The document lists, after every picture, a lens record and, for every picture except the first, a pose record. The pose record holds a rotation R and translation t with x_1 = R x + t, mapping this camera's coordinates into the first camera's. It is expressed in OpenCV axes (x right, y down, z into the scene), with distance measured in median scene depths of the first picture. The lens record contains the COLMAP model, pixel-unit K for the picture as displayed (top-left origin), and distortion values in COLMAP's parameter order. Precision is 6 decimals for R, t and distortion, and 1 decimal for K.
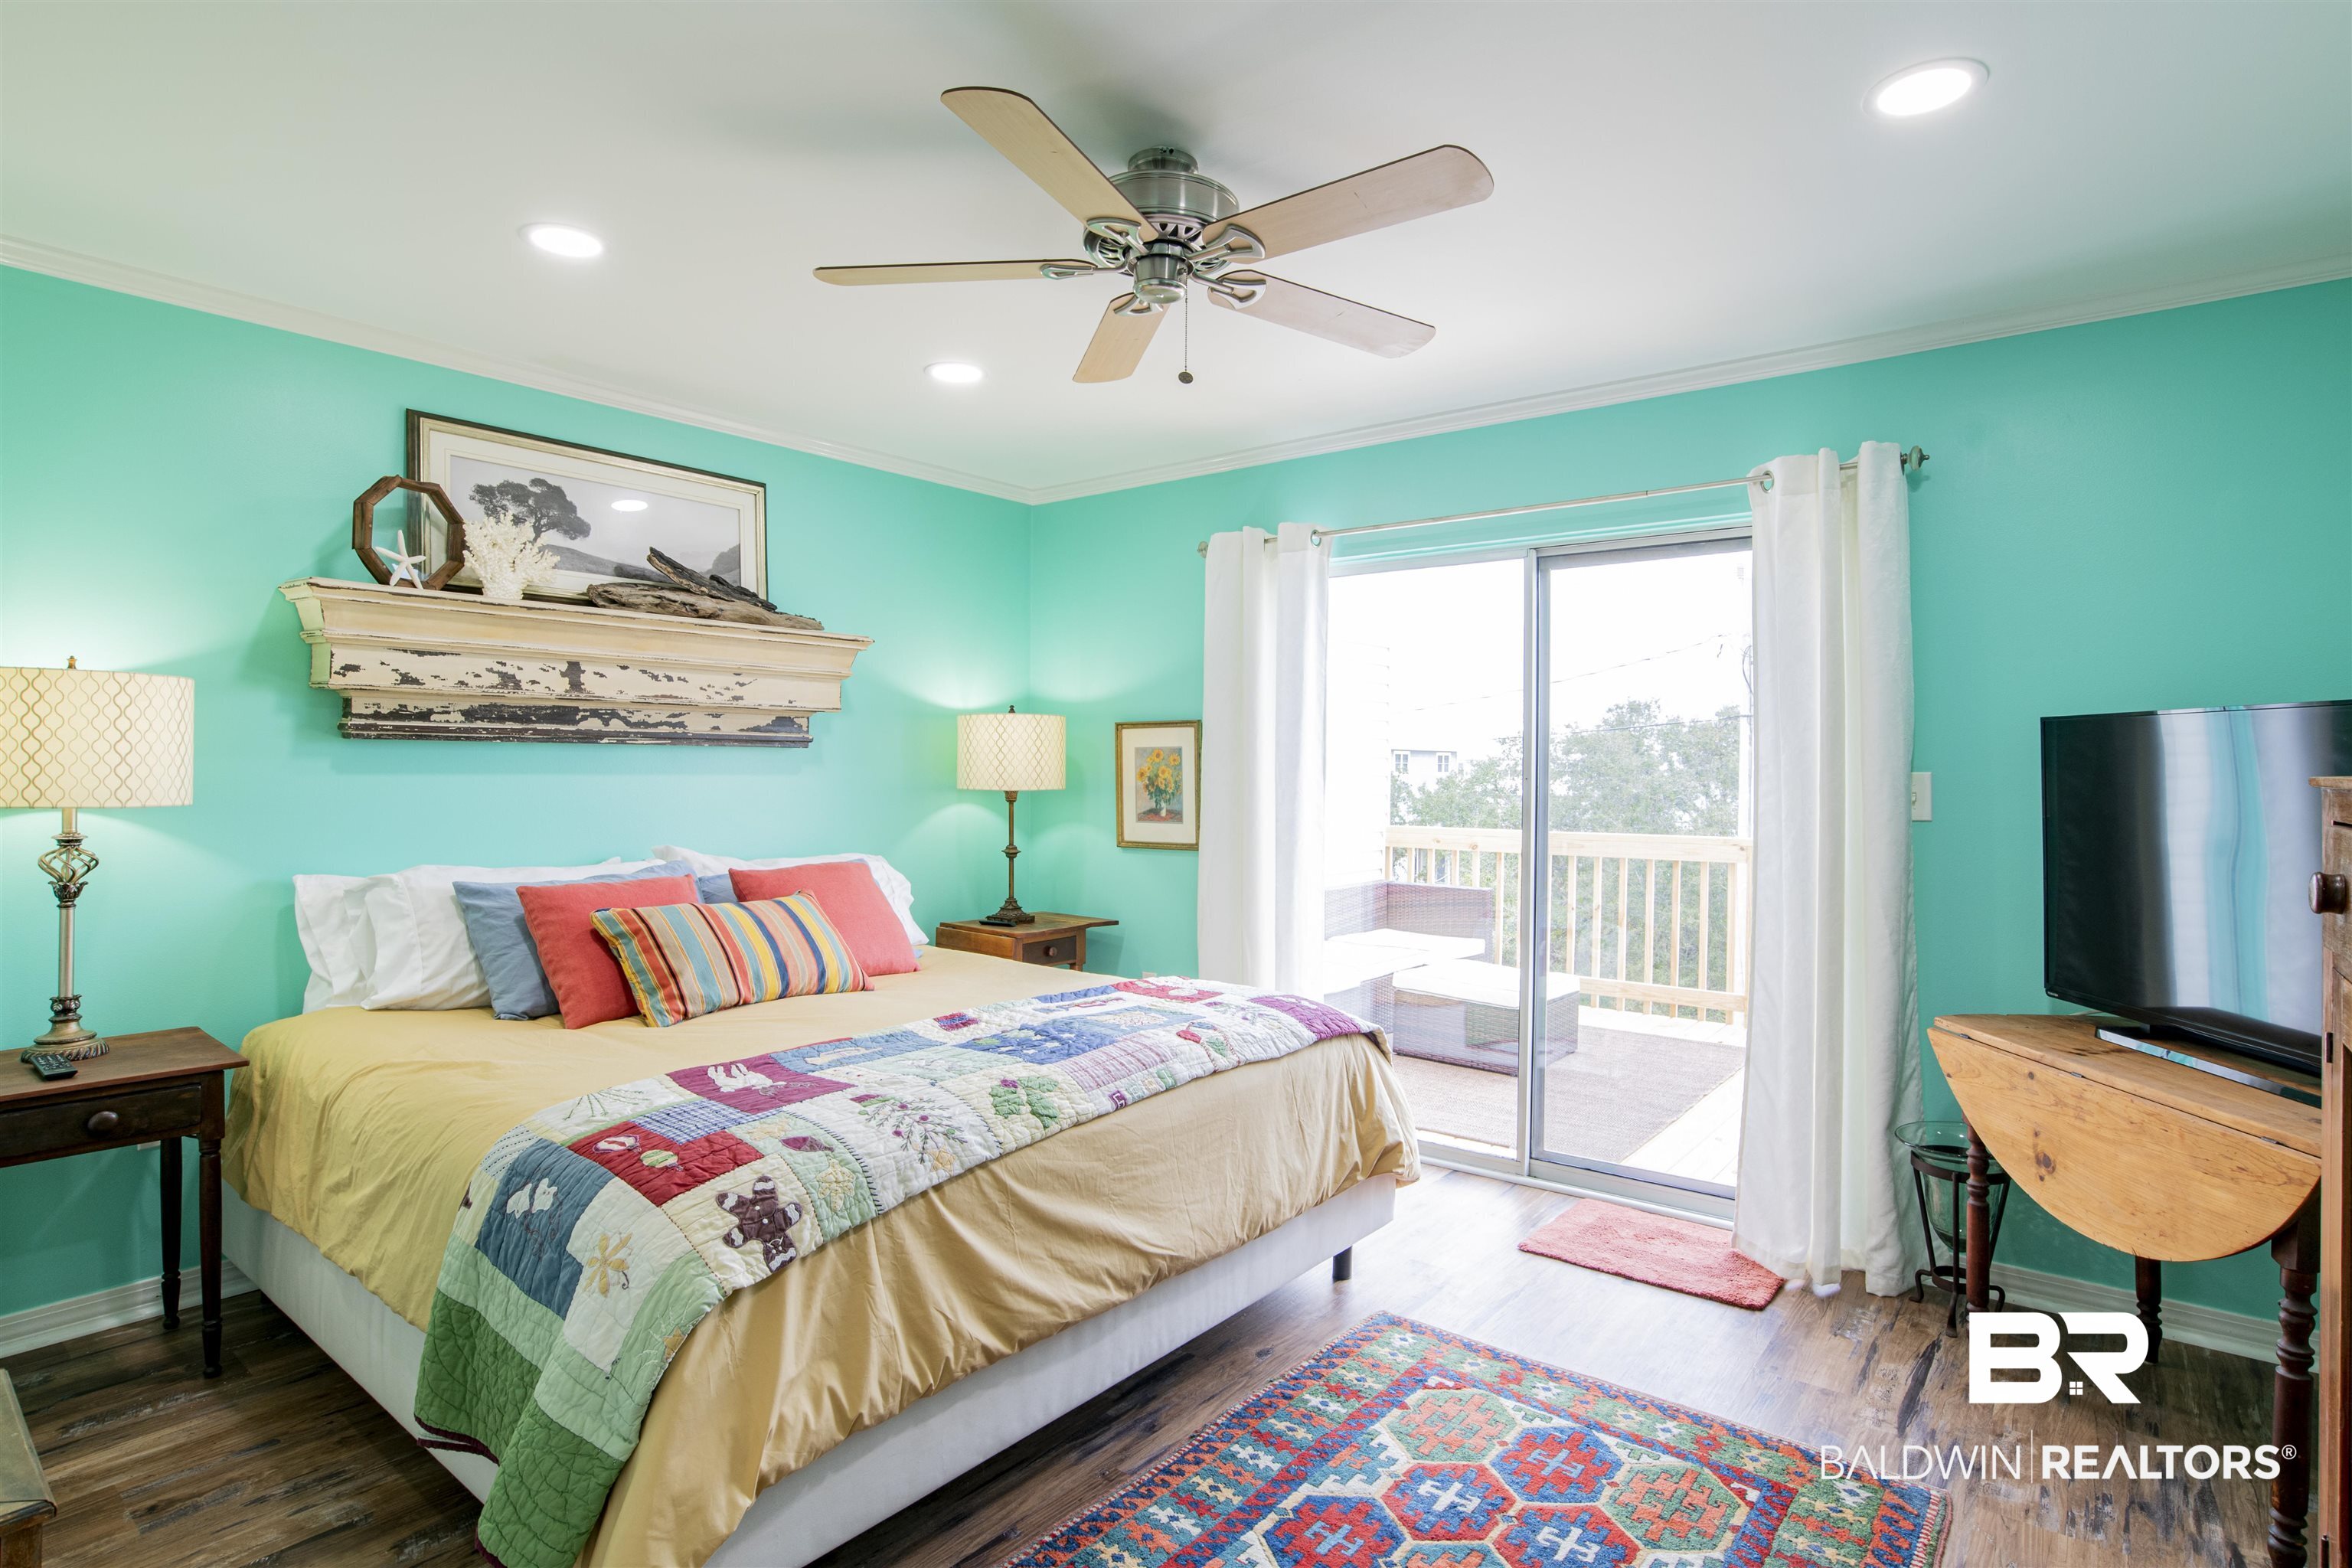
lens RADIAL K [[1199.0, 0, 1188.8], [0, 1199.0, 770.2], [0, 0, 1]] dist [-0.060927, 0.025246]
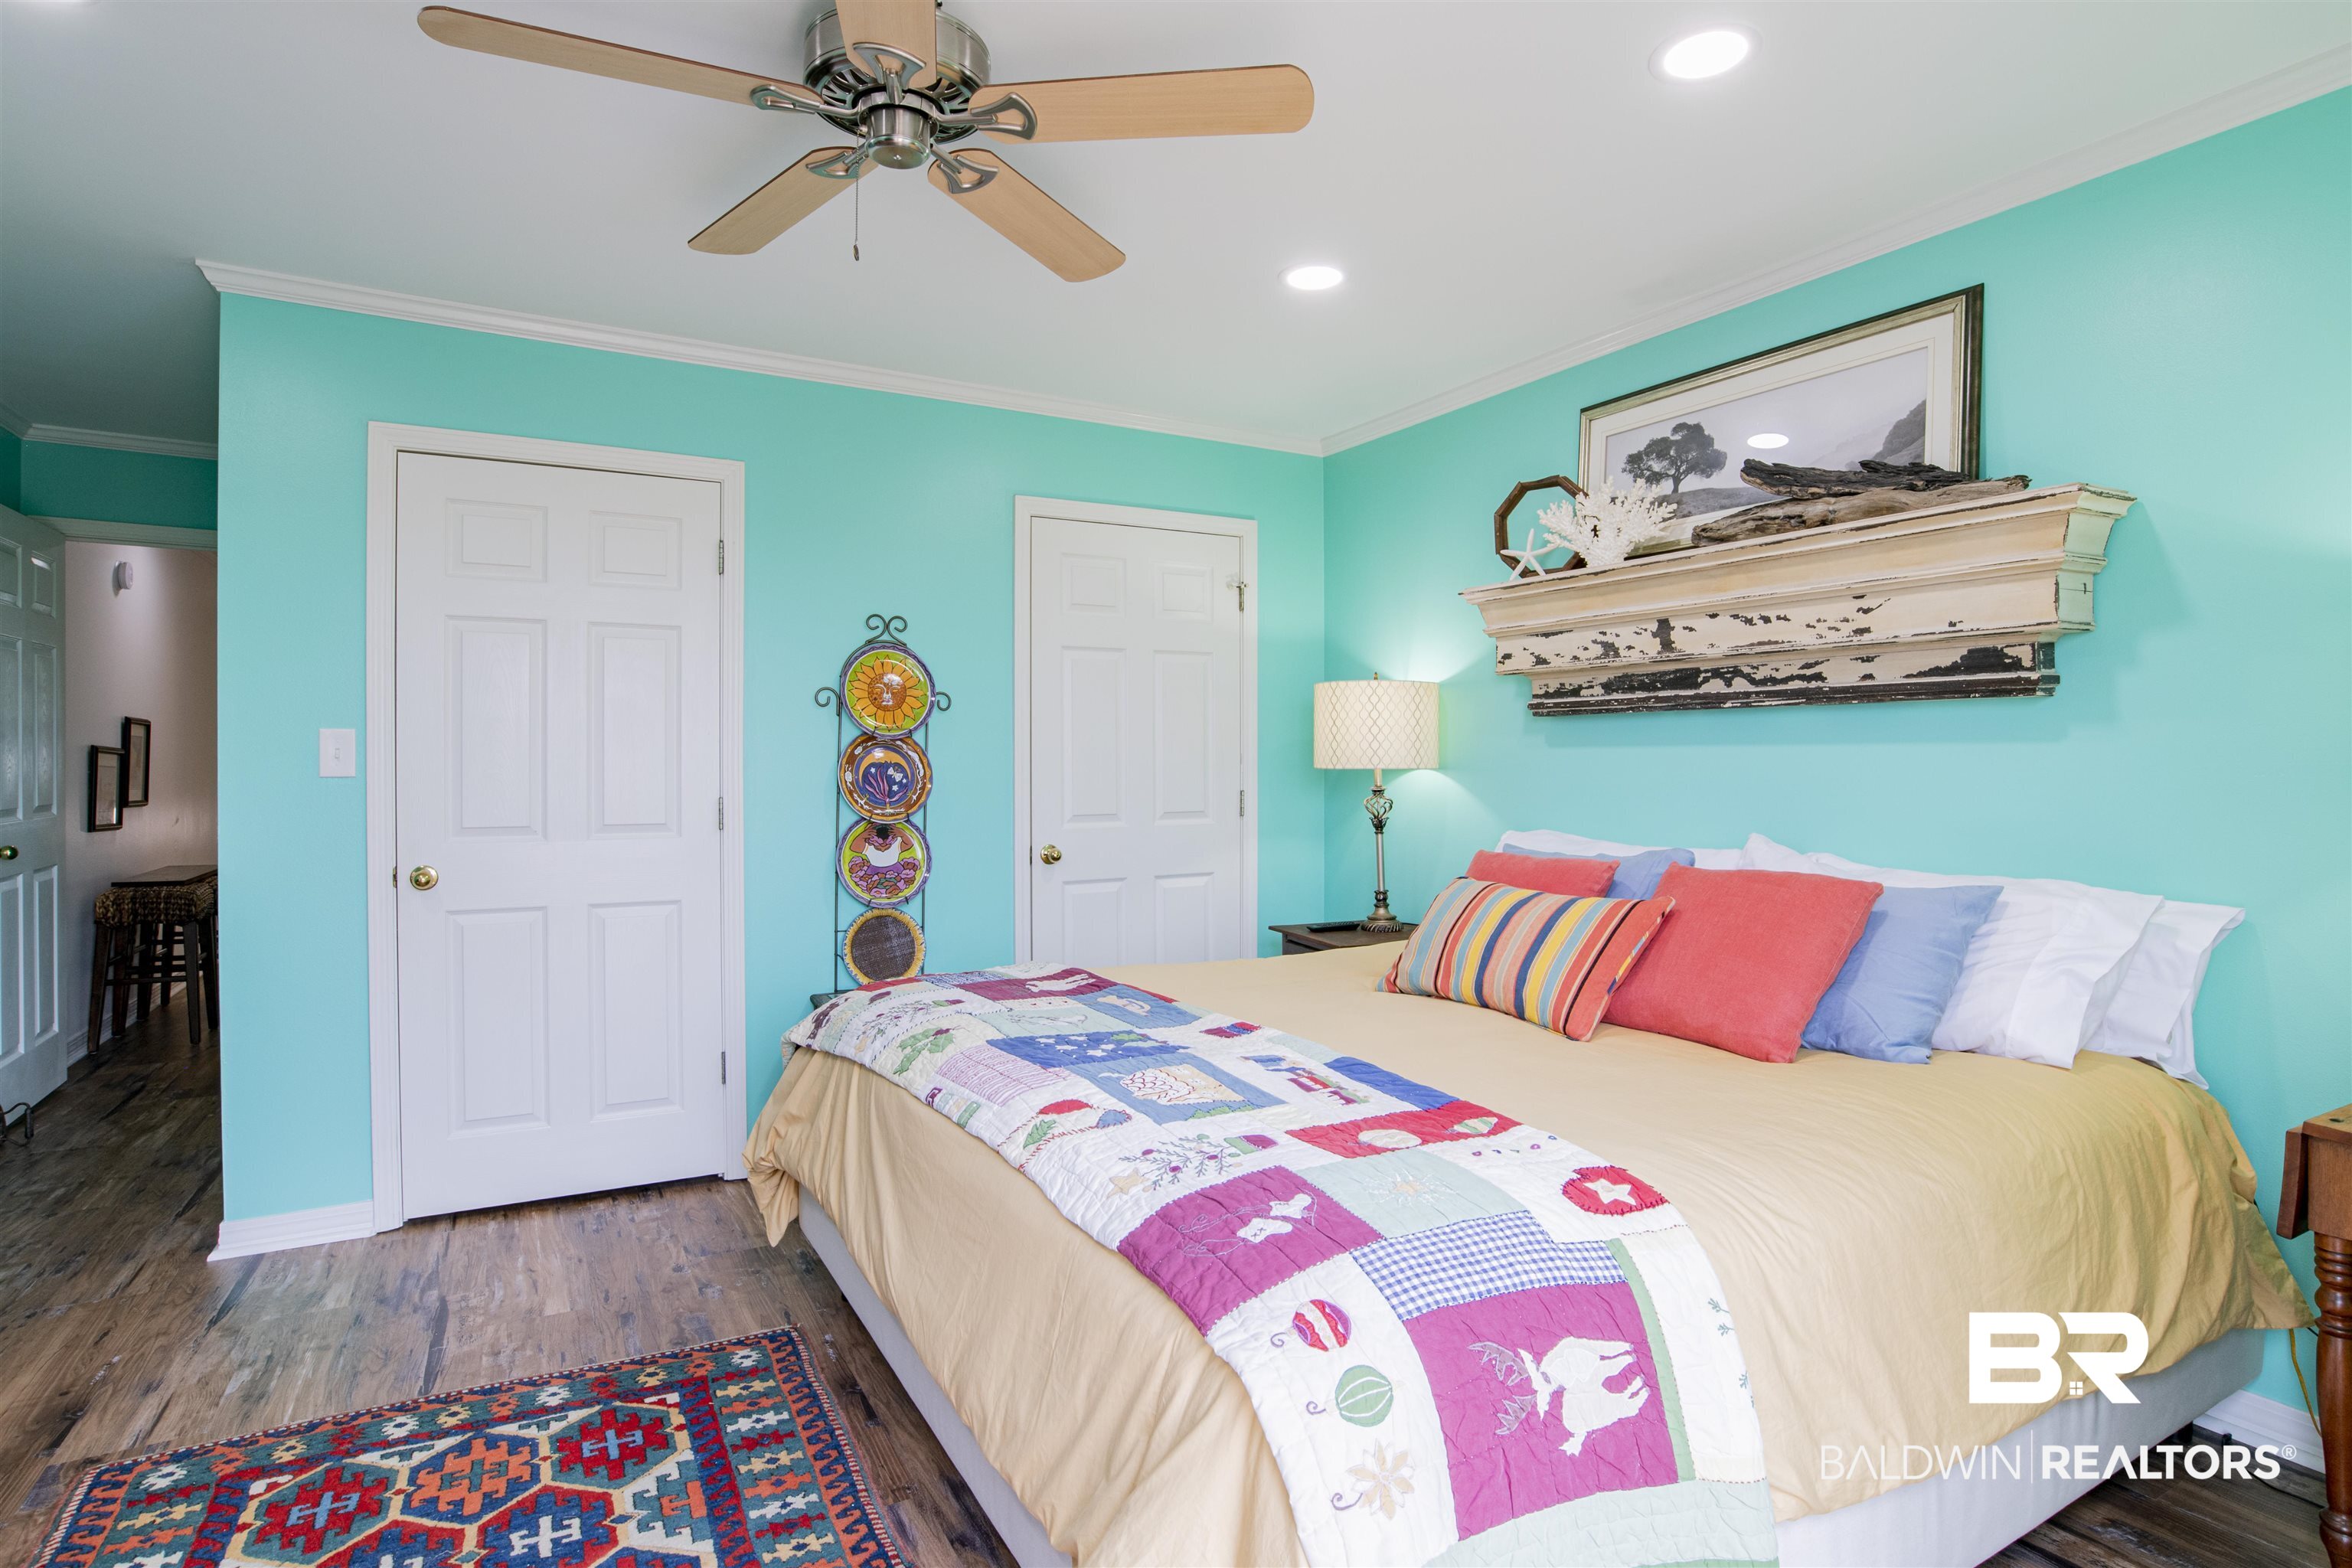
lens RADIAL K [[1199.0, 0, 1188.8], [0, 1199.0, 770.2], [0, 0, 1]] dist [-0.060927, 0.025246]
pose [[-0.373186, -0.003584, -0.927749, 0.446592], [-0.007475, 0.999972, -0.000856, 0.026291], [0.927726, 0.006615, -0.373203, 0.992867]]
